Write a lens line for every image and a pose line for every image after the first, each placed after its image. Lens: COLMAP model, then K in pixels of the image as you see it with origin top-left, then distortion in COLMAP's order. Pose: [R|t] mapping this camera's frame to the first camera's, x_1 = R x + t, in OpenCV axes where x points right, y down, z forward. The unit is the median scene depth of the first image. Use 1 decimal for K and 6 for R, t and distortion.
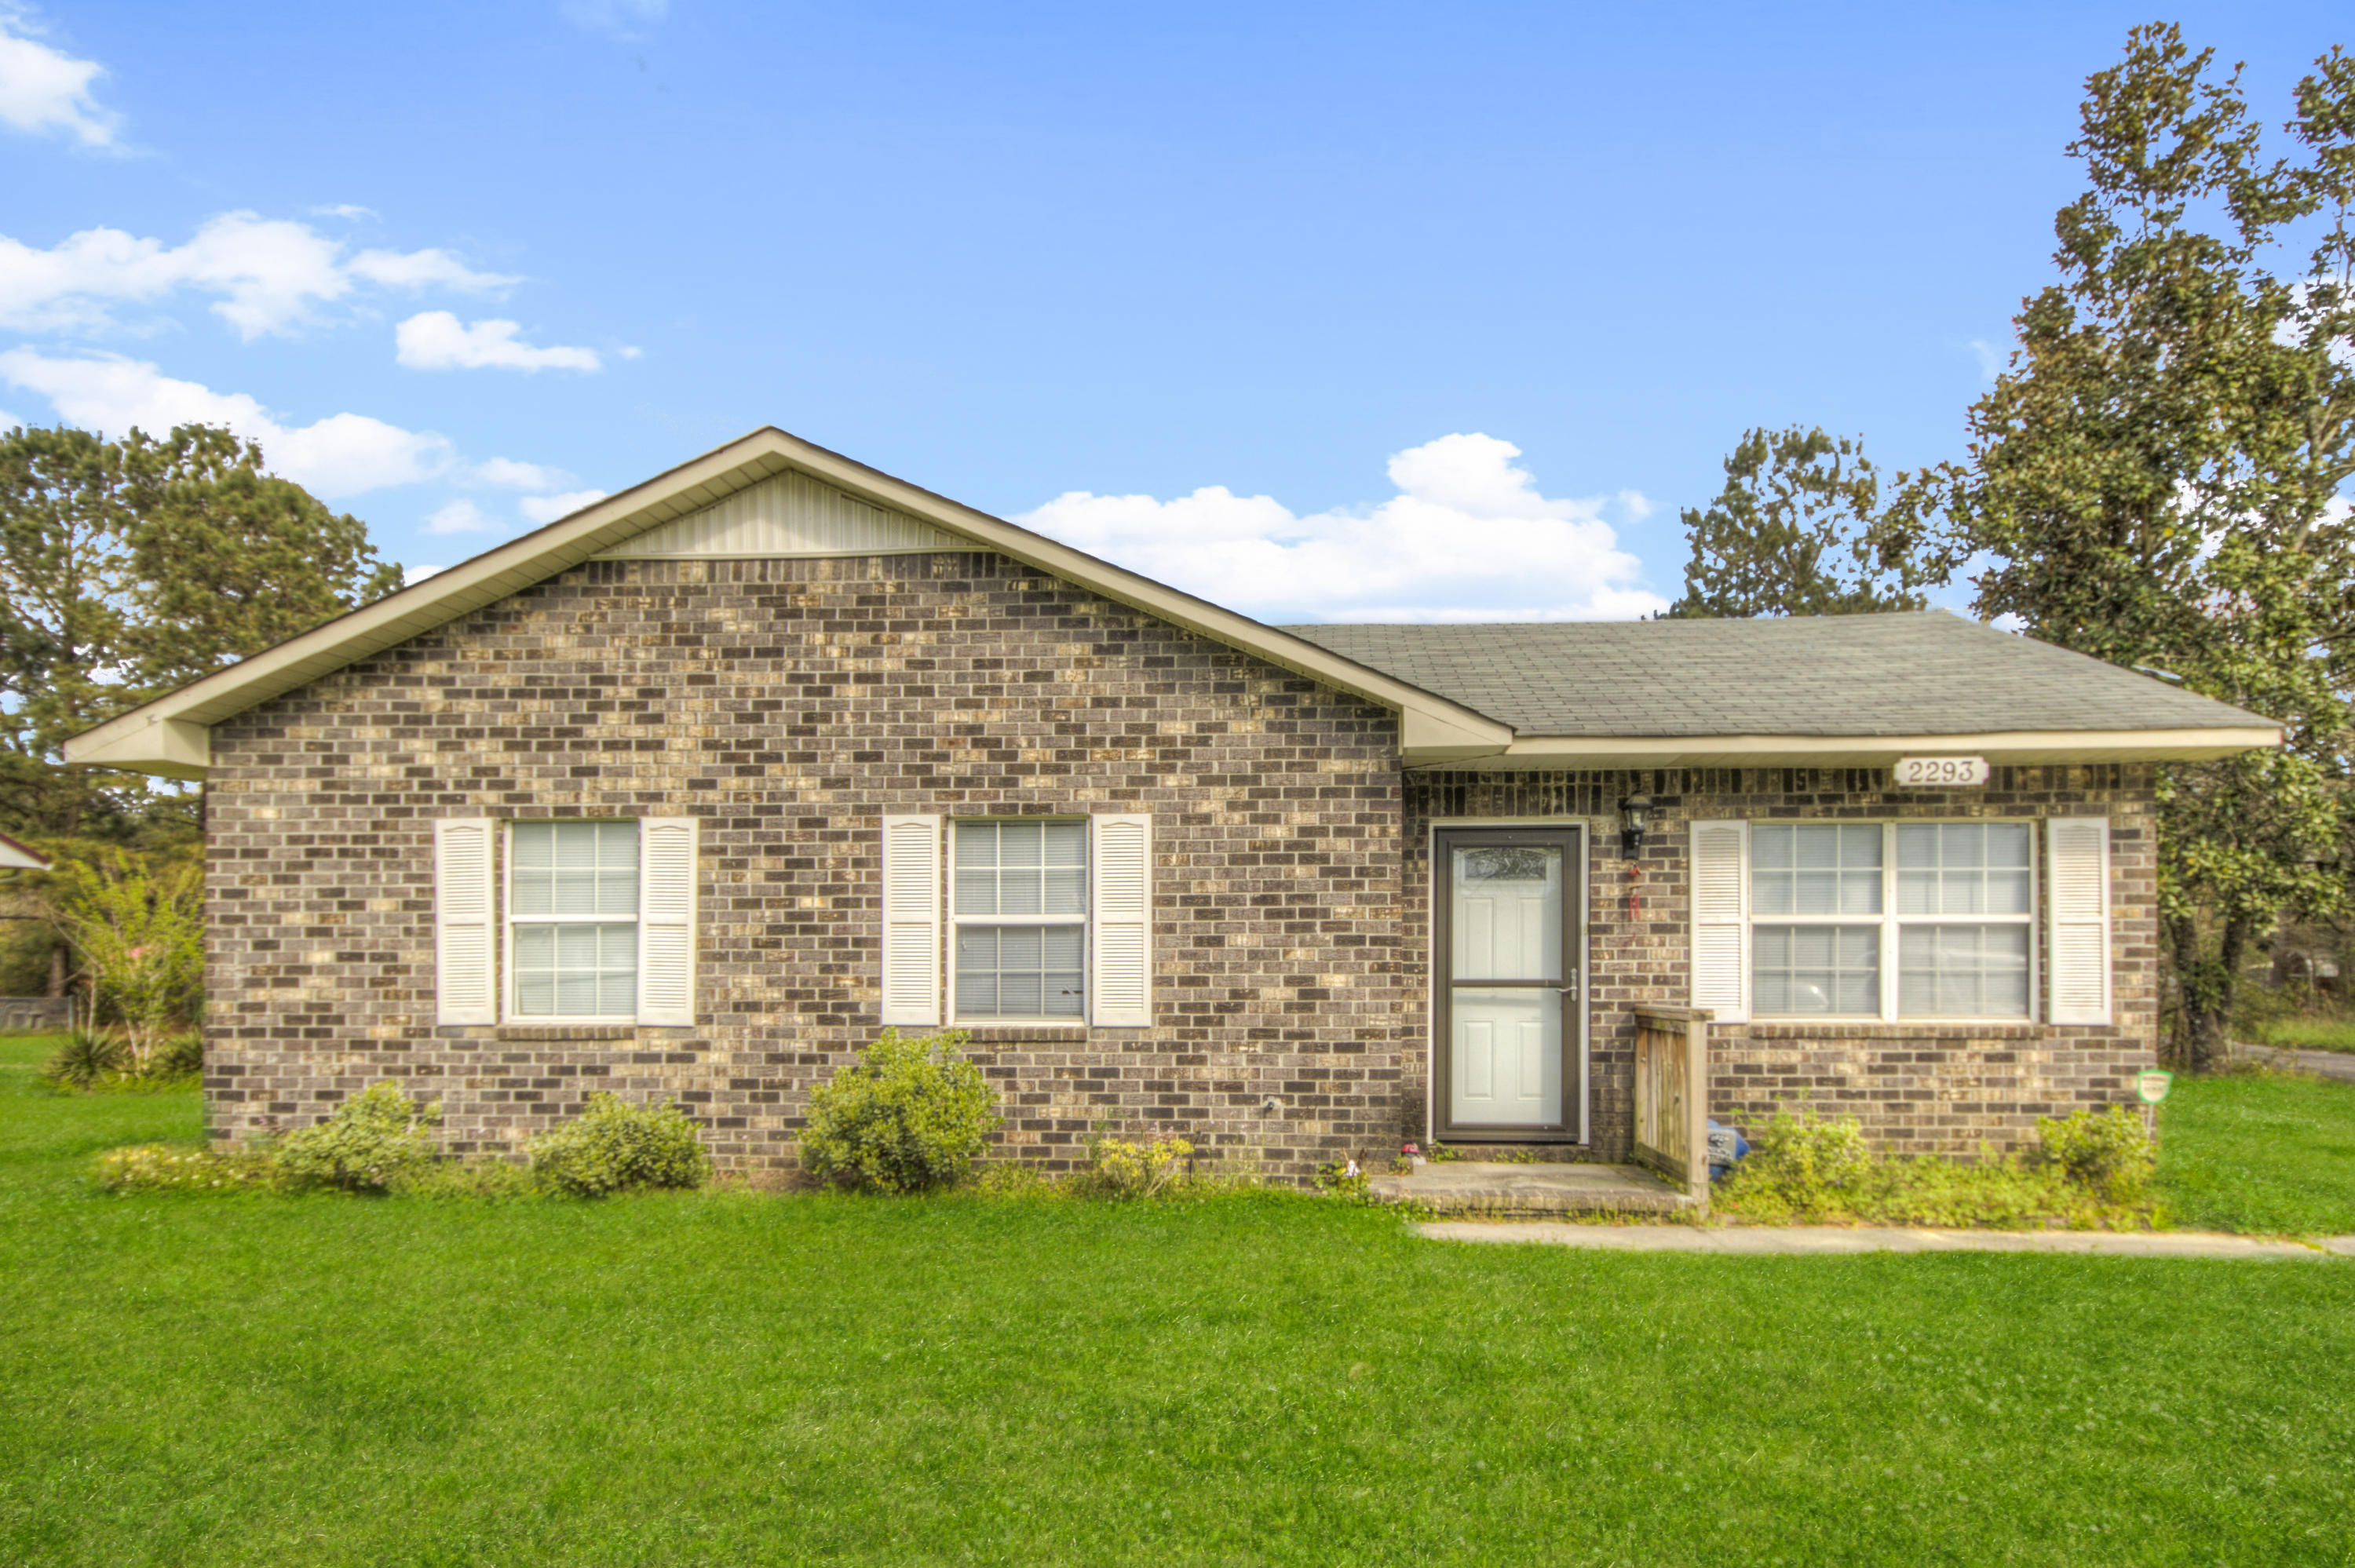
lens RADIAL K [[1723.9, 0, 1177.5], [0, 1723.9, 784.0], [0, 0, 1]] dist [-0.025203, 0.090713]
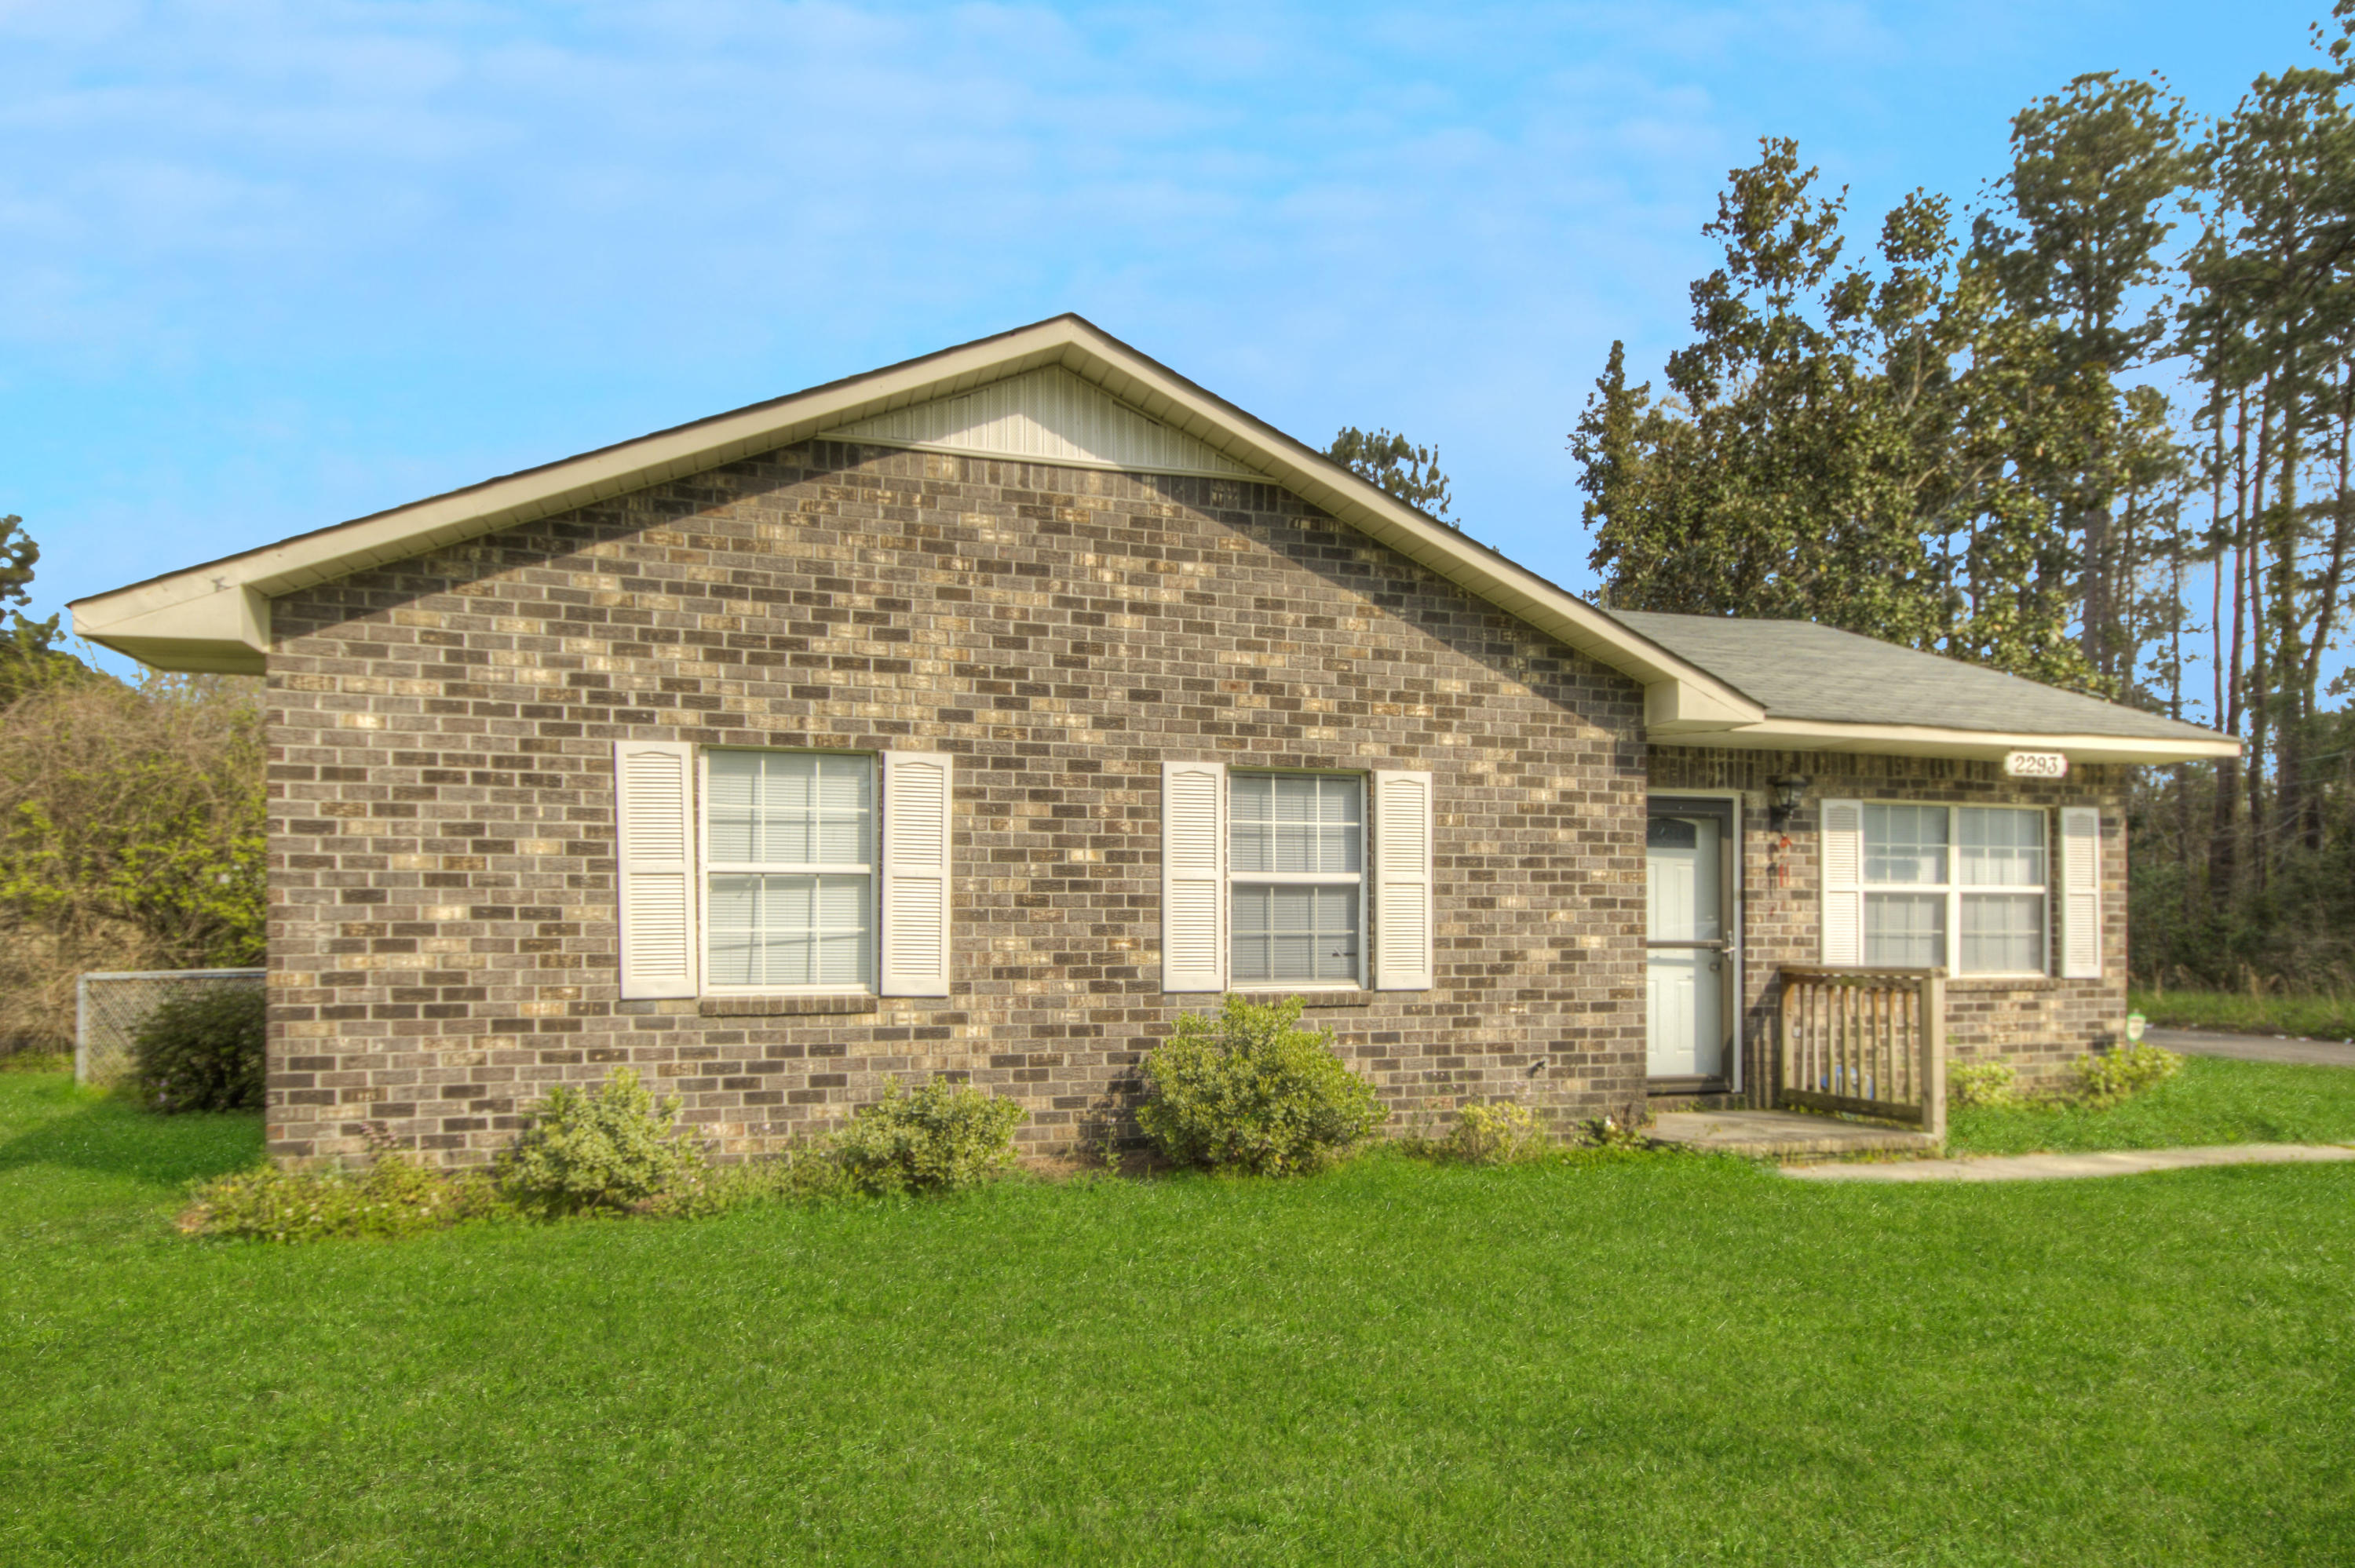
lens RADIAL K [[1723.9, 0, 1177.5], [0, 1723.9, 784.0], [0, 0, 1]] dist [-0.025203, 0.090713]
pose [[0.901550, 0.038517, 0.430957, -0.553096], [-0.048618, 0.998740, 0.012445, 0.018364], [-0.429934, -0.032172, 0.902287, 0.175528]]
